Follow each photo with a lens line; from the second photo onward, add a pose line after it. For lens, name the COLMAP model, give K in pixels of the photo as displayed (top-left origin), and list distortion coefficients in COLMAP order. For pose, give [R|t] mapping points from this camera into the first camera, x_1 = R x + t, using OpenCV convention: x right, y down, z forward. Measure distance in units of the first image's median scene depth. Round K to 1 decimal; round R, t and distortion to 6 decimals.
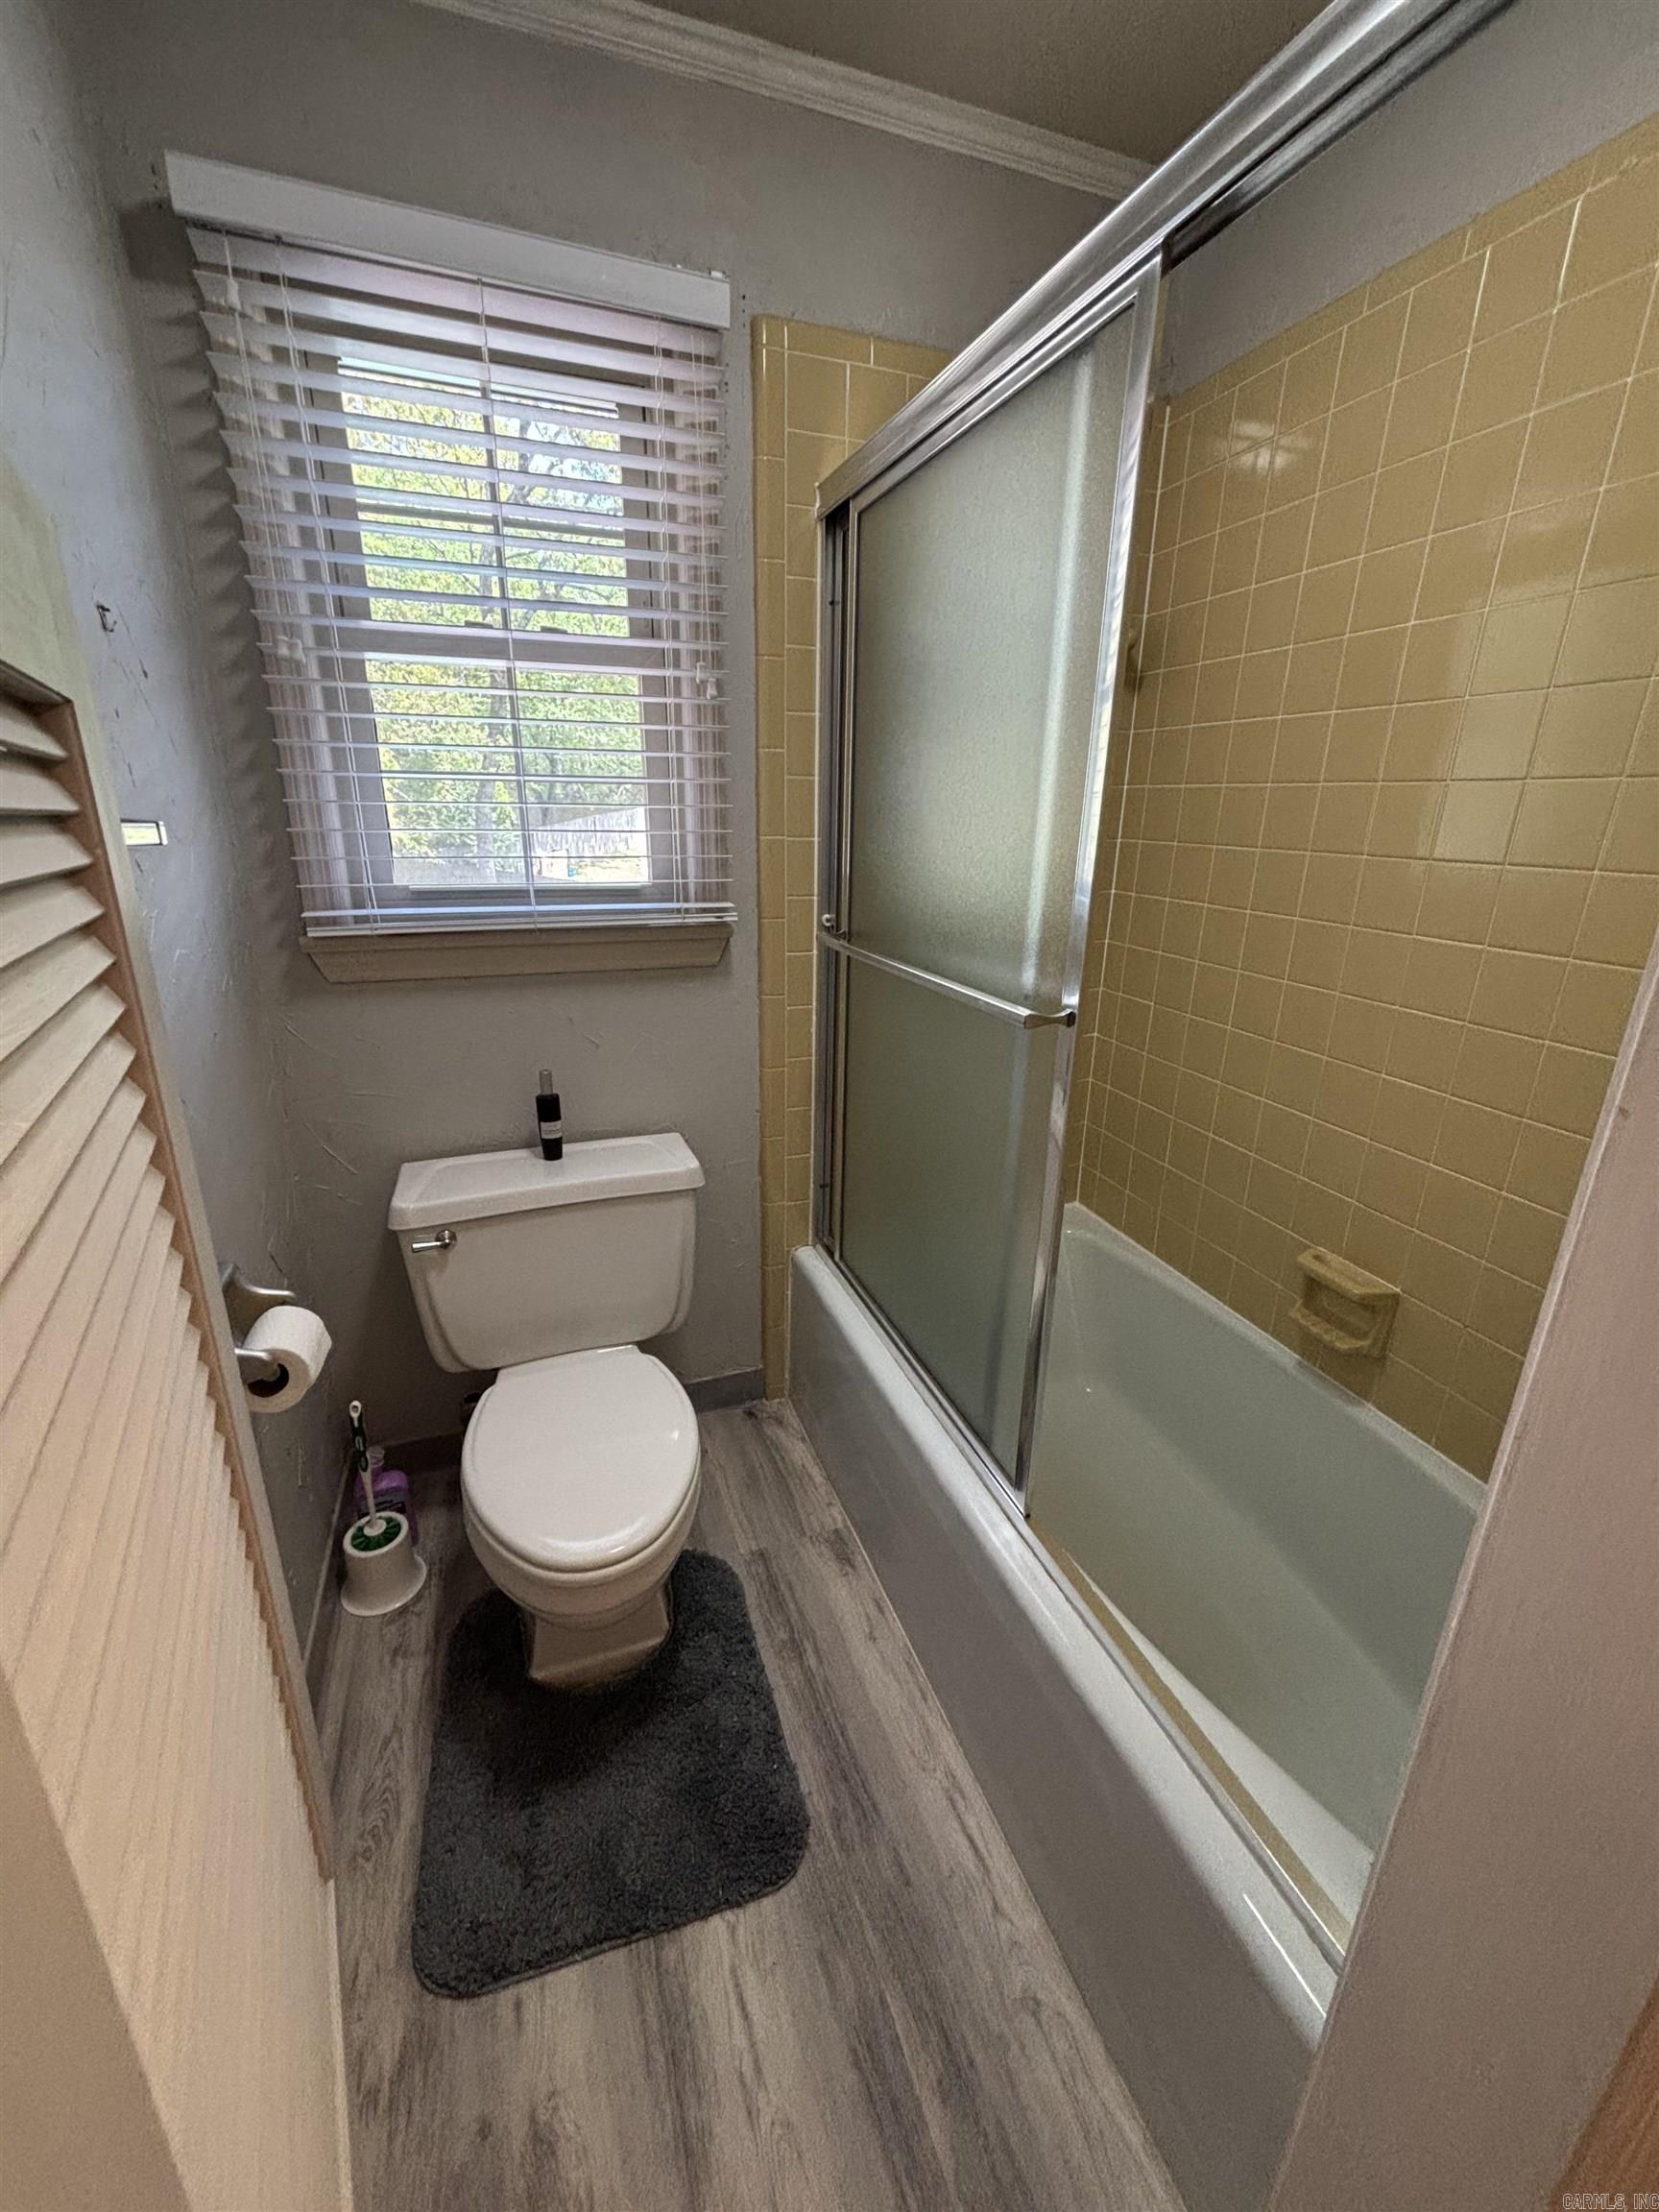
lens RADIAL K [[888.7, 0, 829.7], [0, 888.7, 1098.7], [0, 0, 1]] dist [0.000070, 0.001023]
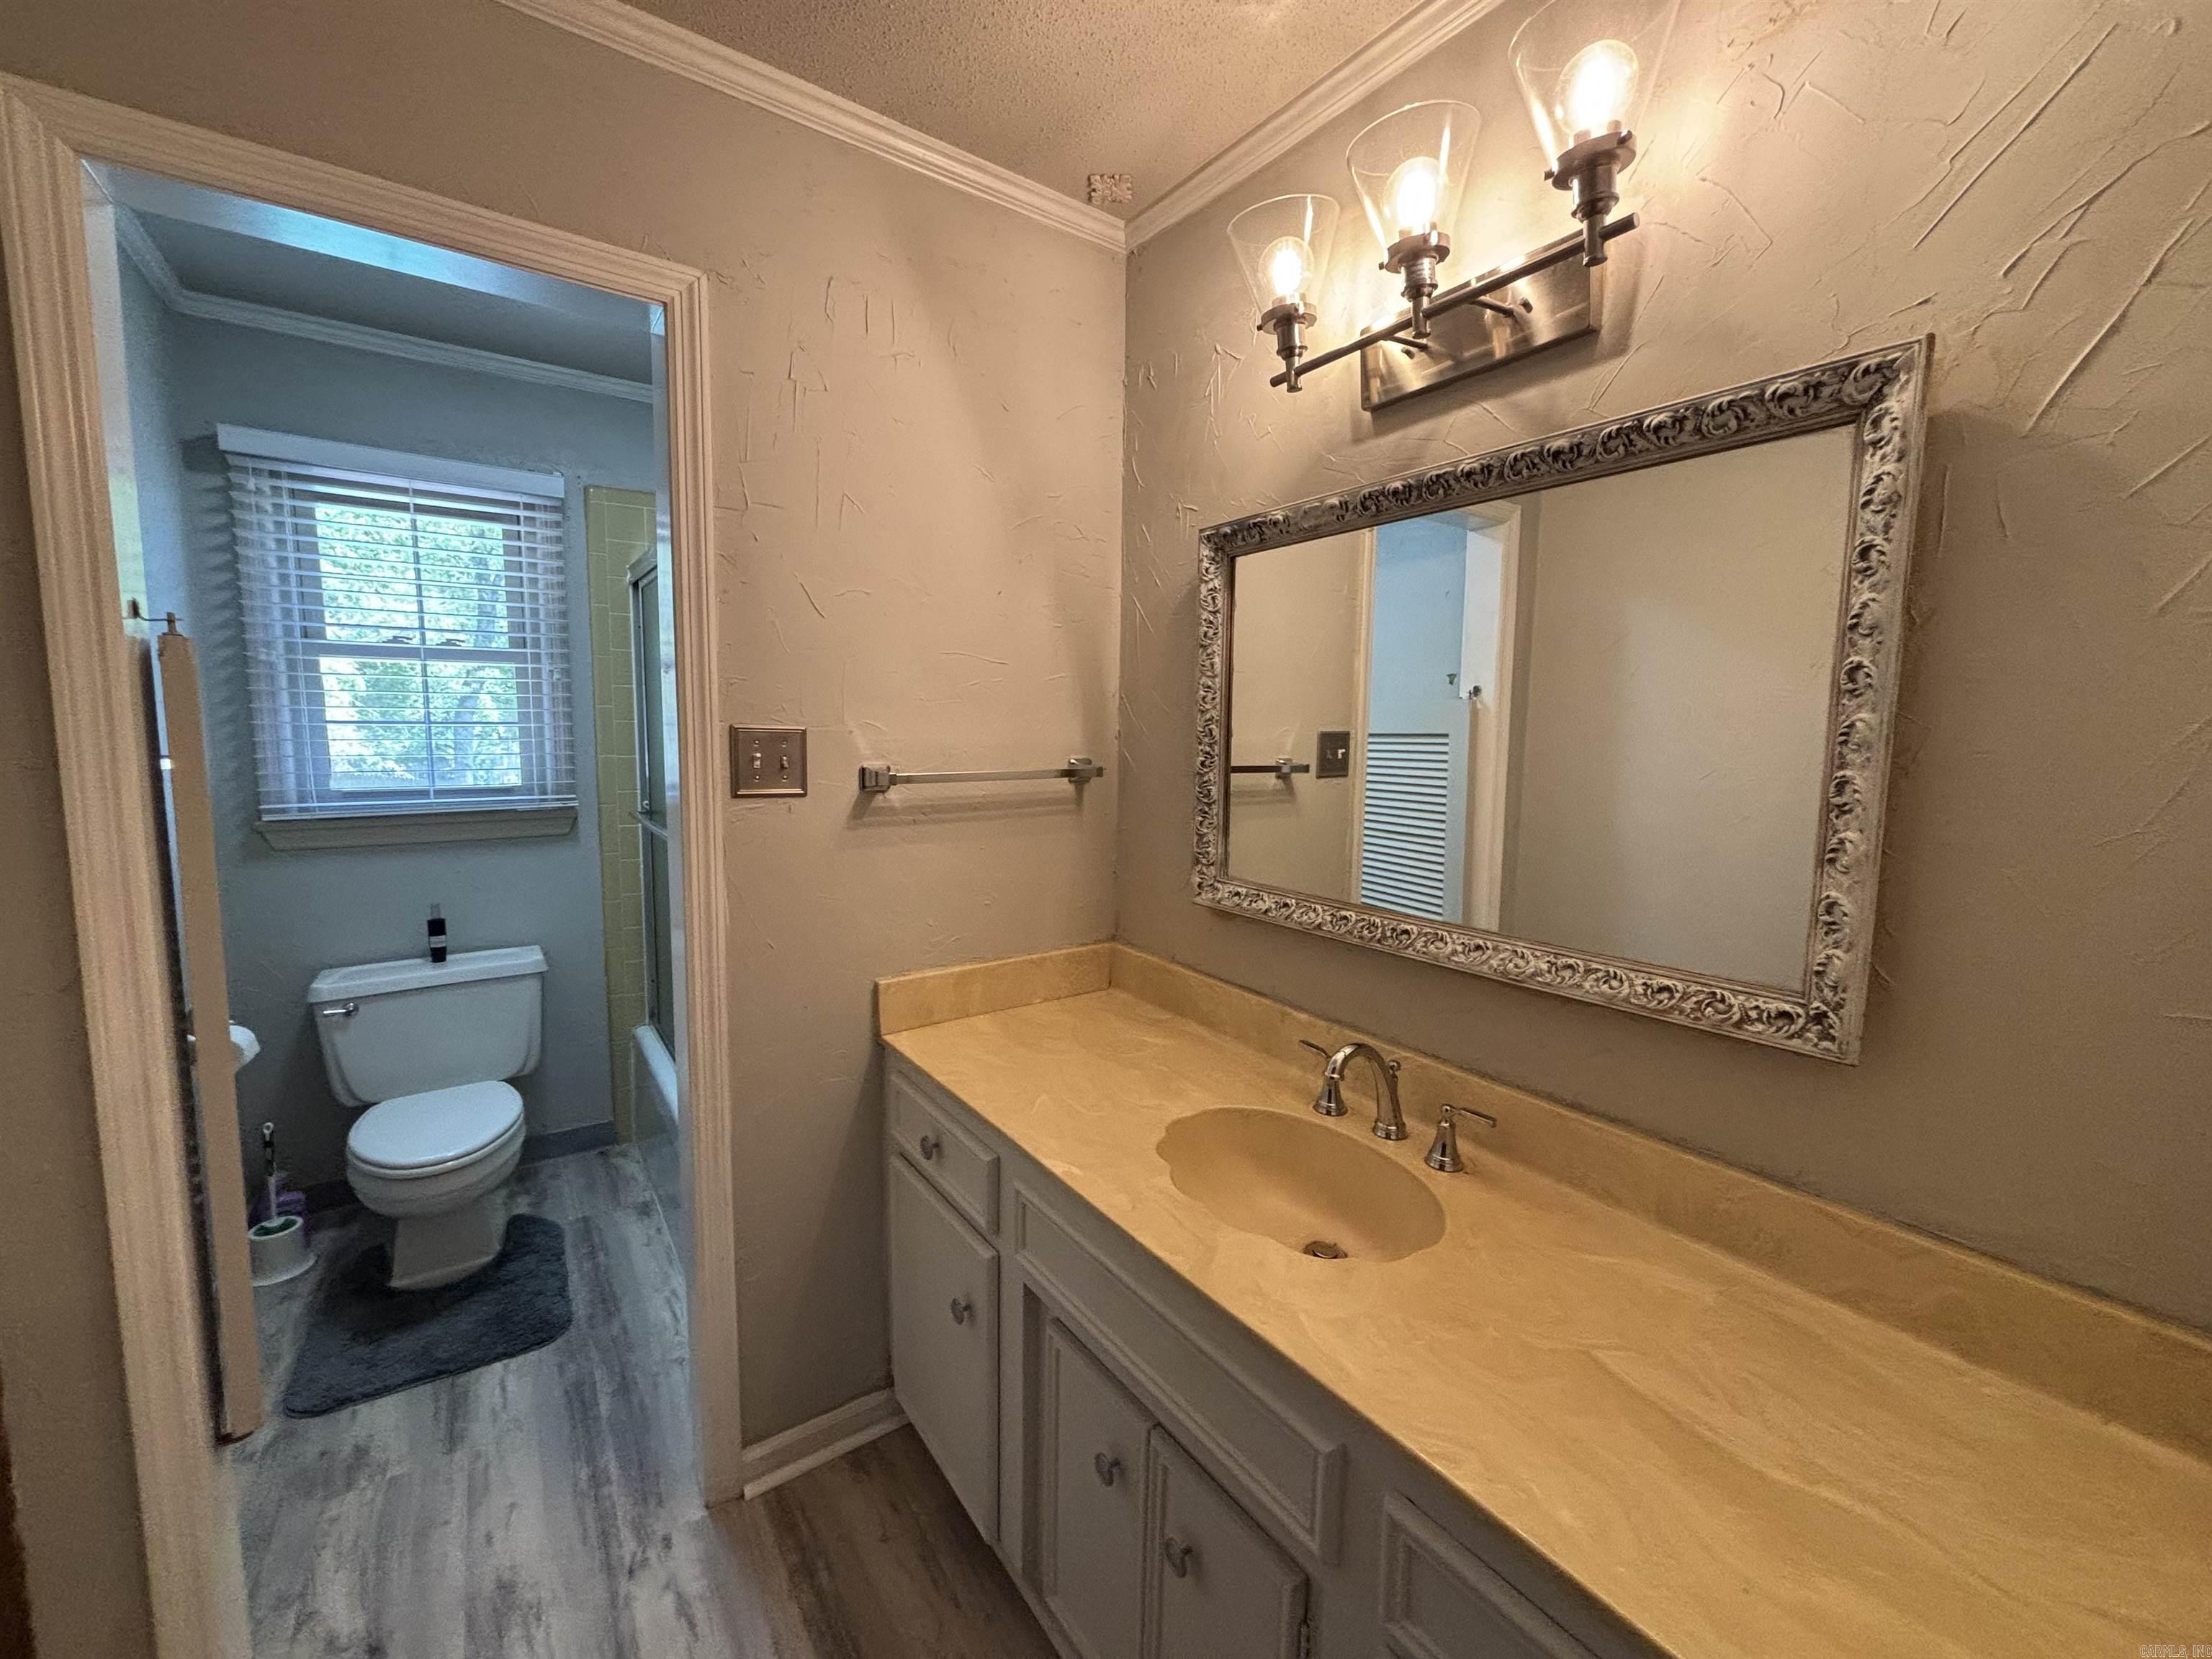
lens RADIAL K [[888.7, 0, 1099.9], [0, 888.7, 821.9], [0, 0, 1]] dist [0.000070, 0.001023]
pose [[0.967130, -0.029817, 0.252528, 0.456036], [0.079687, 0.978616, -0.189633, 0.238689], [-0.241474, 0.203523, 0.948825, -0.861716]]
